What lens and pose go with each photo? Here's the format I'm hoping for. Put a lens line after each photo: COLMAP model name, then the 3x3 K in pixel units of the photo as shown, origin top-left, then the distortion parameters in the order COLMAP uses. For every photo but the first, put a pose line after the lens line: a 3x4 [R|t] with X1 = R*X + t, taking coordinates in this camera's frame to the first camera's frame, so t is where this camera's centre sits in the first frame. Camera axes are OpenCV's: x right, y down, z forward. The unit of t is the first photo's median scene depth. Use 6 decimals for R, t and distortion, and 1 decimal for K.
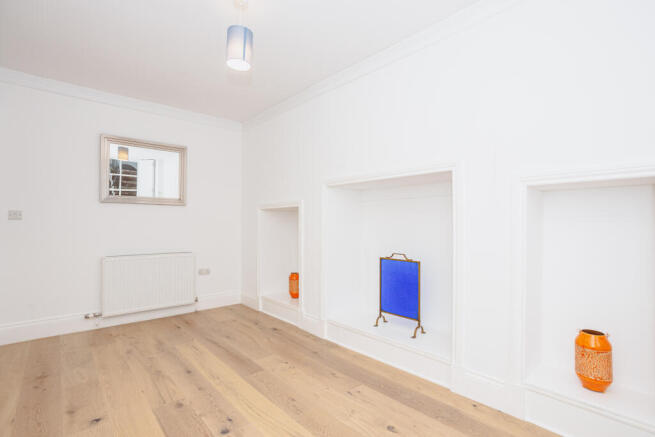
lens RADIAL K [[317.6, 0, 327.0], [0, 317.6, 220.7], [0, 0, 1]] dist [-0.058472, 0.036098]
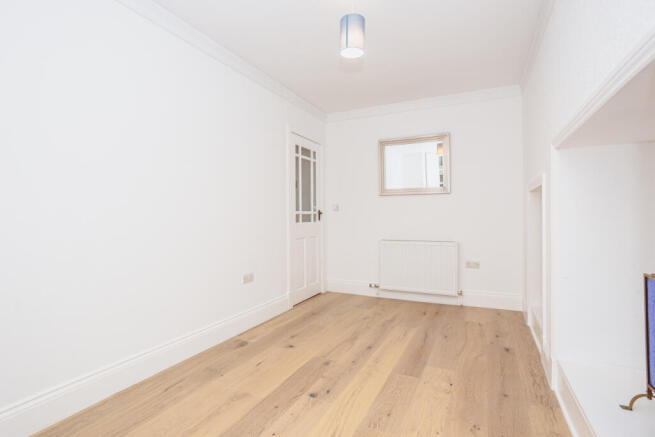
lens RADIAL K [[322.3, 0, 313.5], [0, 322.3, 218.3], [0, 0, 1]] dist [-0.003226, 0.000030]
pose [[0.354402, -0.000604, -0.935093, 0.486586], [0.026904, 0.999592, 0.009551, 0.011485], [0.934706, -0.028543, 0.354274, 0.375843]]
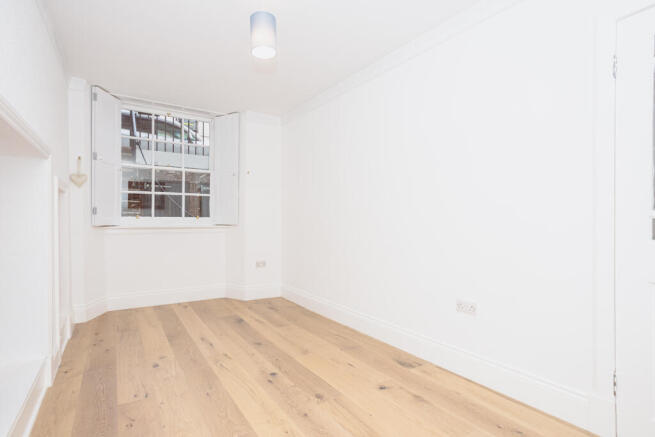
lens RADIAL K [[322.3, 0, 313.5], [0, 322.3, 218.3], [0, 0, 1]] dist [-0.003226, 0.000030]
pose [[-0.989111, -0.004253, 0.147111, -0.435907], [-0.008436, 0.999577, -0.027823, 0.033162], [-0.146931, -0.028761, -0.988729, 1.469549]]
